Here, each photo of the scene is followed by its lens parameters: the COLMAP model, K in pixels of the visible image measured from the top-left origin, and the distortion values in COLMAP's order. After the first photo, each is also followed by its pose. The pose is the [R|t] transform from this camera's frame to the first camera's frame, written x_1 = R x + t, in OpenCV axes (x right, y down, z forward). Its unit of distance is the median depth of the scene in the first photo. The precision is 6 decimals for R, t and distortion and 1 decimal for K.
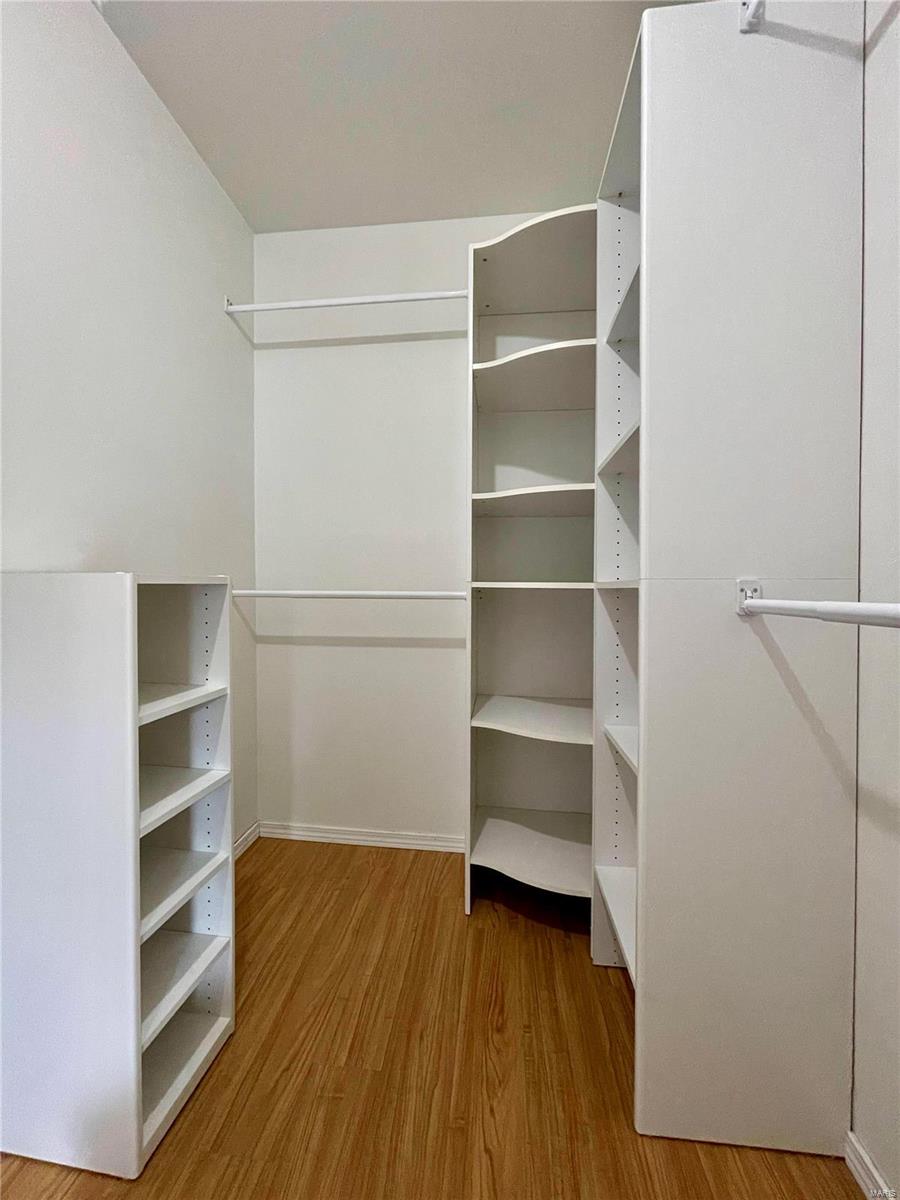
lens RADIAL K [[484.7, 0, 446.6], [0, 484.7, 592.8], [0, 0, 1]] dist [-0.003228, 0.000871]
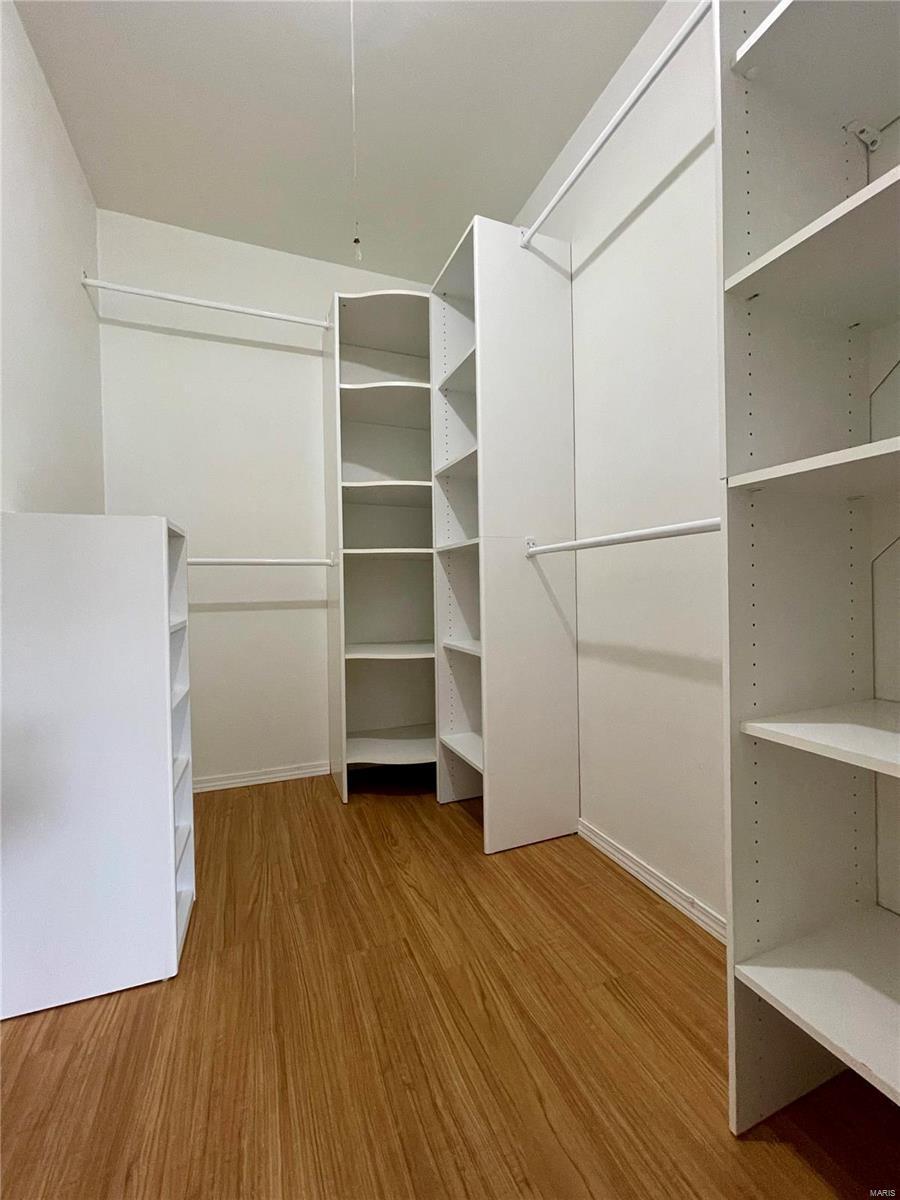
lens RADIAL K [[484.7, 0, 446.6], [0, 484.7, 592.8], [0, 0, 1]] dist [-0.003228, 0.000871]
pose [[0.880724, -0.024606, 0.472990, -0.374615], [0.026129, 0.999653, 0.003351, 0.114183], [-0.472909, 0.009408, 0.881061, -0.335922]]
